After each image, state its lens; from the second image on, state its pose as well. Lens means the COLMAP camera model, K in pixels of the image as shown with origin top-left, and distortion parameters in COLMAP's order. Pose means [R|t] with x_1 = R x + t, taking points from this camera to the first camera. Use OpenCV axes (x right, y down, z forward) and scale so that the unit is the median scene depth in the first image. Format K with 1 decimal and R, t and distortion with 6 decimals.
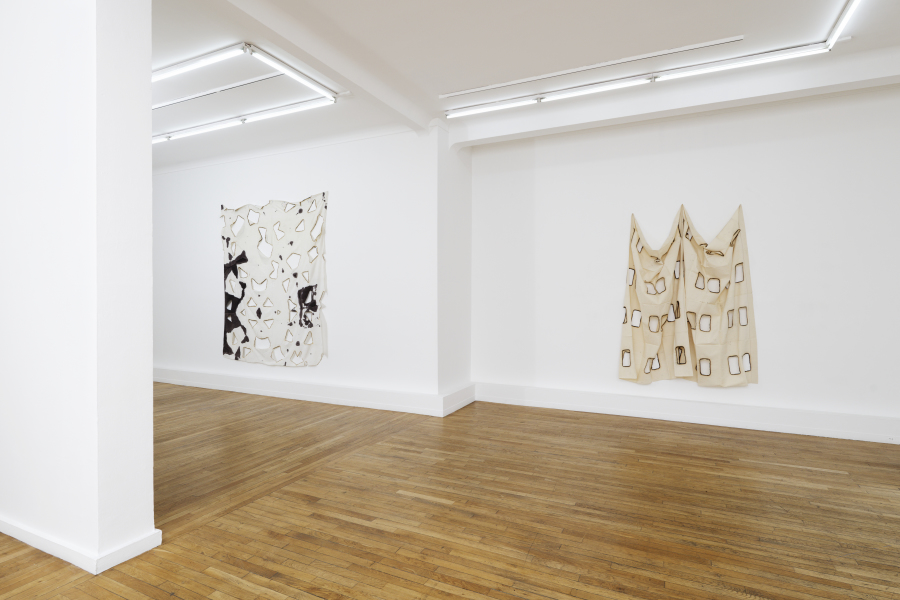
lens RADIAL K [[480.9, 0, 450.0], [0, 480.9, 300.0], [0, 0, 1]] dist [-0.000242, -0.002106]
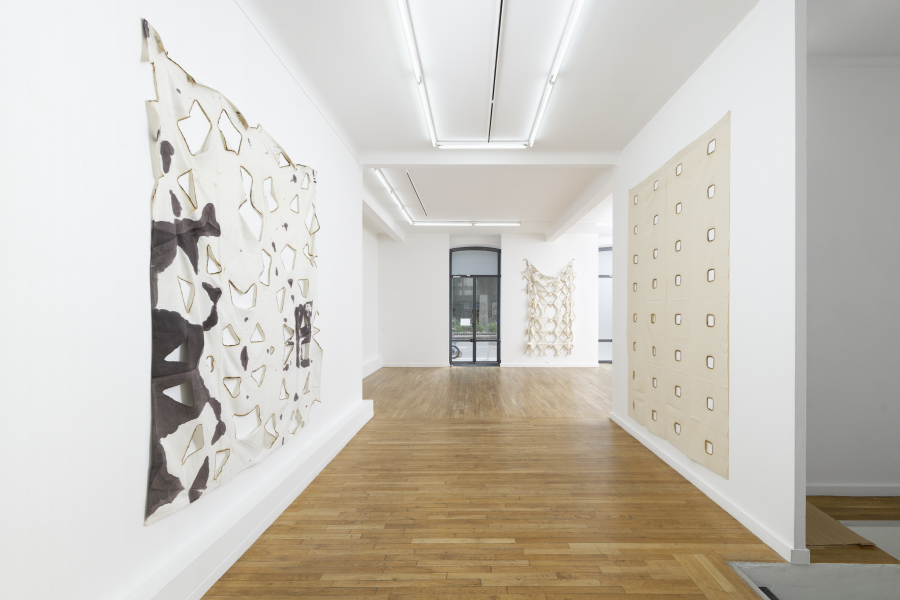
lens RADIAL K [[403.0, 0, 474.9], [0, 403.0, 310.5], [0, 0, 1]] dist [-0.000124, -0.000012]
pose [[-0.440337, 0.001463, 0.897831, -0.882953], [0.003269, 0.999995, -0.000026, -0.017357], [-0.897826, 0.002923, -0.440340, 1.036057]]
